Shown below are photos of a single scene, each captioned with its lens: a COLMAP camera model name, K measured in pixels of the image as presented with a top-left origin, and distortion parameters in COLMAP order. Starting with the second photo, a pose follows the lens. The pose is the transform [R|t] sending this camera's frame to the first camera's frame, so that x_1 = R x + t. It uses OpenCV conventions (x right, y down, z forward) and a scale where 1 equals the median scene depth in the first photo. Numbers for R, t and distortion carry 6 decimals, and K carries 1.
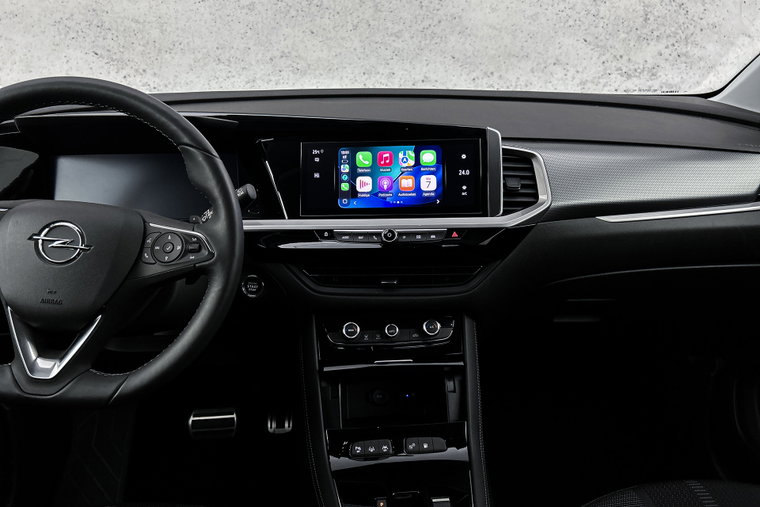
lens RADIAL K [[586.4, 0, 380.0], [0, 586.4, 253.5], [0, 0, 1]] dist [0.058874, -0.072292]
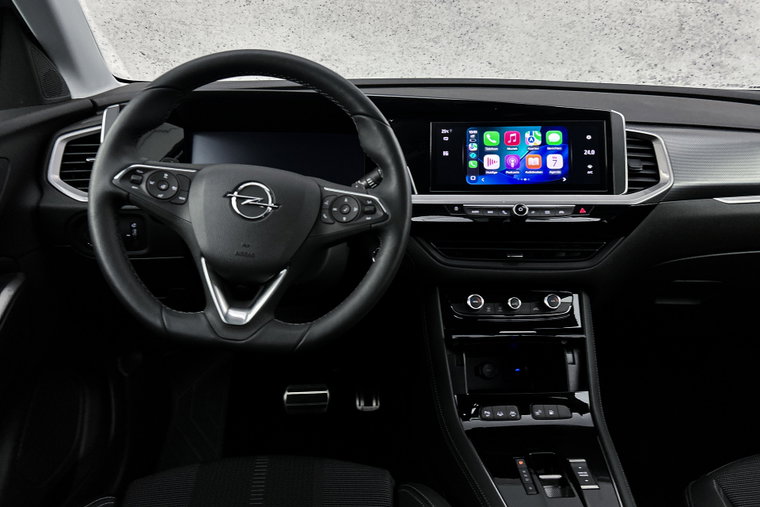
lens RADIAL K [[584.2, 0, 377.2], [0, 584.2, 252.8], [0, 0, 1]] dist [0.055193, -0.066721]
pose [[0.999625, 0.021474, -0.017001, -0.209534], [-0.021737, 0.999644, -0.015461, 0.063984], [0.016663, 0.015825, 0.999736, -0.046235]]
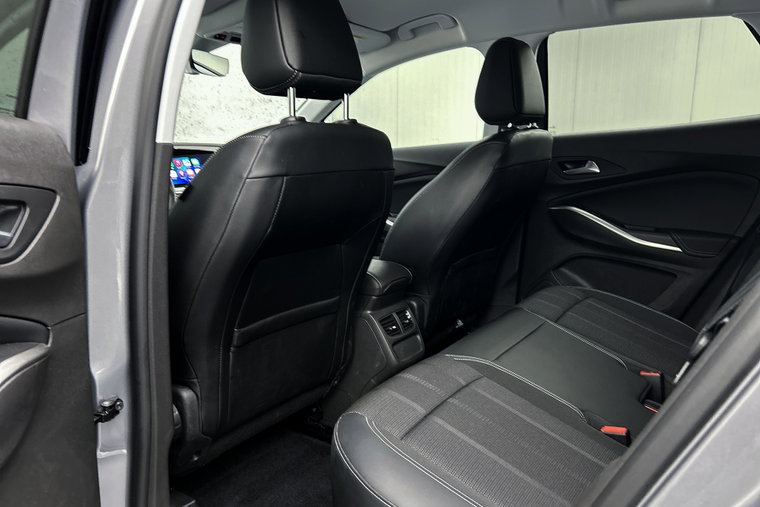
lens RADIAL K [[586.4, 0, 380.0], [0, 586.4, 253.5], [0, 0, 1]] dist [0.058874, -0.072292]
pose [[0.661001, -0.151152, 0.735004, -1.218402], [0.264897, 0.963443, -0.040096, 0.480031], [-0.702073, 0.221204, 0.676877, -1.036589]]
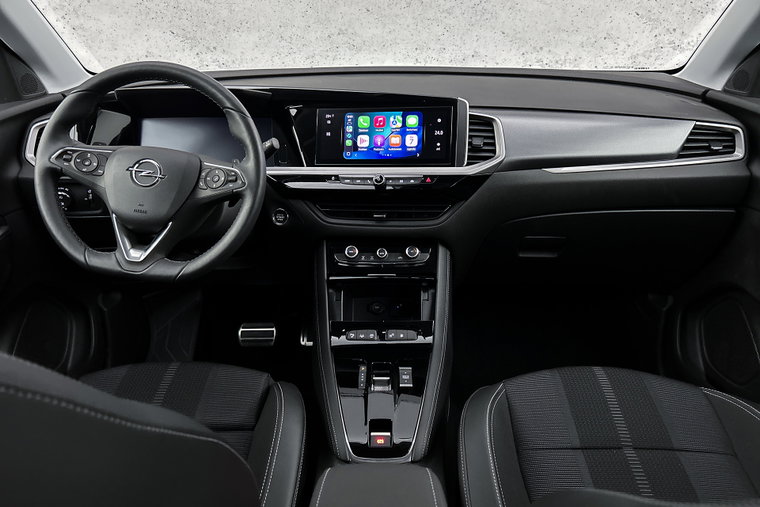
lens RADIAL K [[587.9, 0, 383.4], [0, 587.9, 256.7], [0, 0, 1]] dist [0.061352, -0.066606]
pose [[0.994203, 0.030098, -0.103223, 0.162586], [-0.025504, 0.998637, 0.045541, 0.080167], [0.104453, -0.042644, 0.993615, -0.324527]]
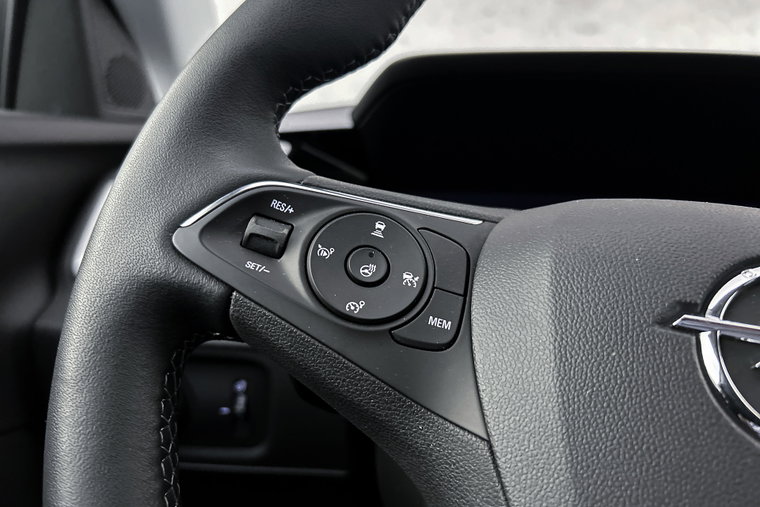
lens RADIAL K [[586.4, 0, 380.0], [0, 586.4, 253.5], [0, 0, 1]] dist [0.058874, -0.072292]
pose [[0.977849, 0.050546, -0.203115, -0.468166], [-0.099192, 0.966423, -0.237039, 0.008948], [0.184314, 0.251936, 0.950030, 0.552312]]
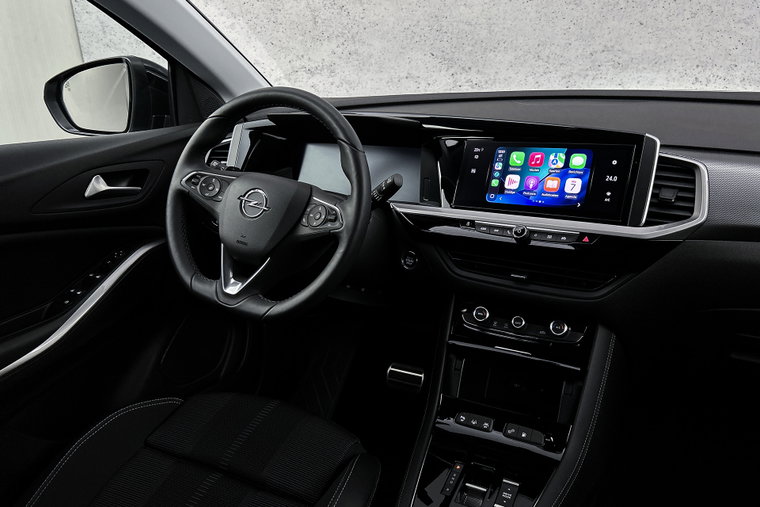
lens RADIAL K [[586.4, 0, 380.0], [0, 586.4, 253.5], [0, 0, 1]] dist [0.058874, -0.072292]
pose [[0.843303, 0.146286, -0.517146, 0.342279], [-0.140971, 0.988760, 0.049812, -0.008572], [0.518620, 0.030896, 0.854446, -0.038398]]
